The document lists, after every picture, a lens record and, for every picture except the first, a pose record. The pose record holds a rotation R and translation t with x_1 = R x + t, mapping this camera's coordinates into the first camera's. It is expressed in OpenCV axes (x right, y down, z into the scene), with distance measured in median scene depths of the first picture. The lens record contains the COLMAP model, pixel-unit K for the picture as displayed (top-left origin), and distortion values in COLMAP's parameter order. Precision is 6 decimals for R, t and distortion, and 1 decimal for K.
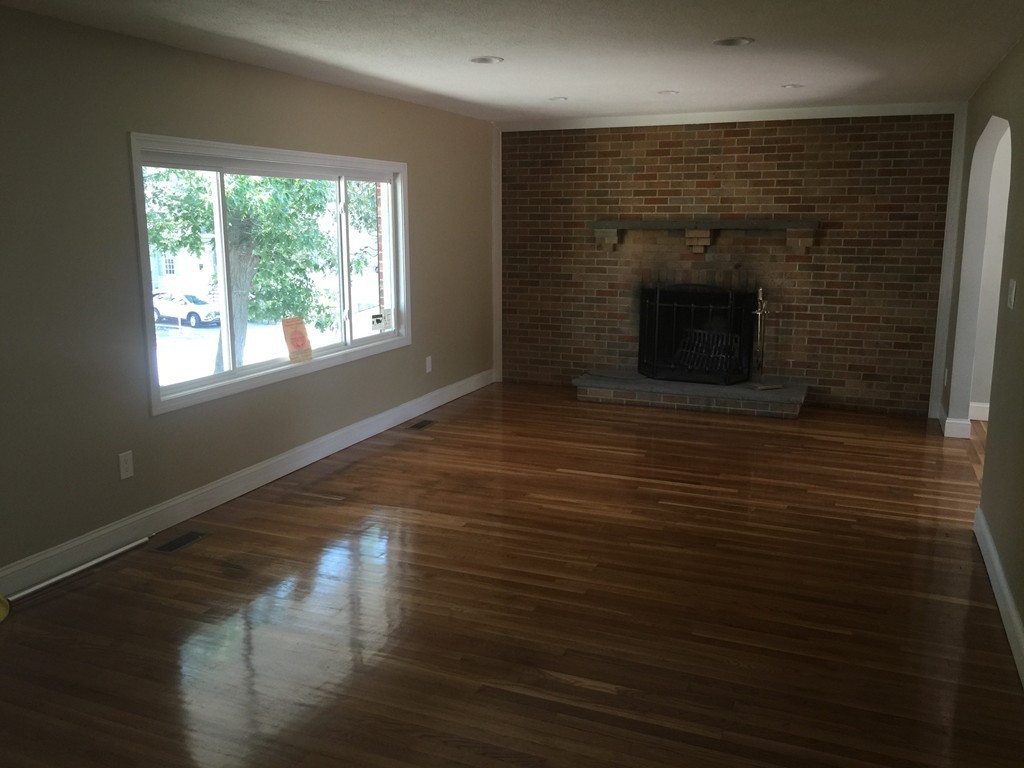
lens RADIAL K [[874.8, 0, 513.1], [0, 874.8, 384.0], [0, 0, 1]] dist [0.055729, 0.004827]
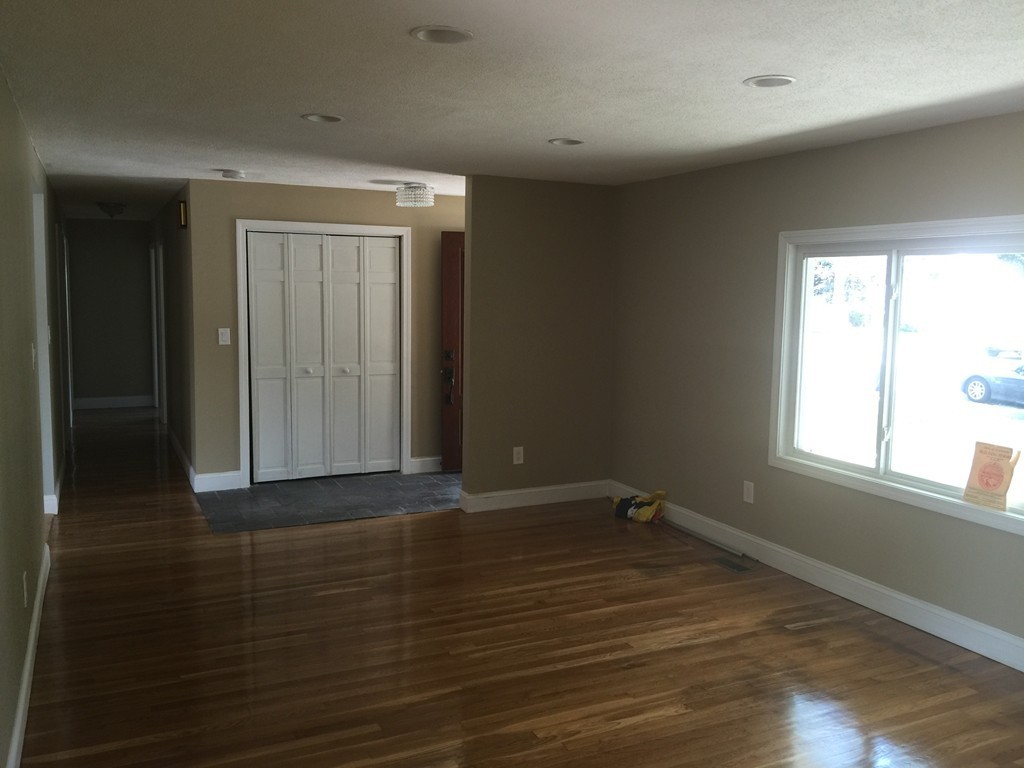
lens RADIAL K [[874.8, 0, 513.8], [0, 874.8, 382.7], [0, 0, 1]] dist [0.055729, 0.004827]
pose [[-0.672342, 0.076399, -0.736288, 0.609803], [-0.153416, 0.958682, 0.239567, -0.266815], [0.724169, 0.274029, -0.632841, 1.306097]]
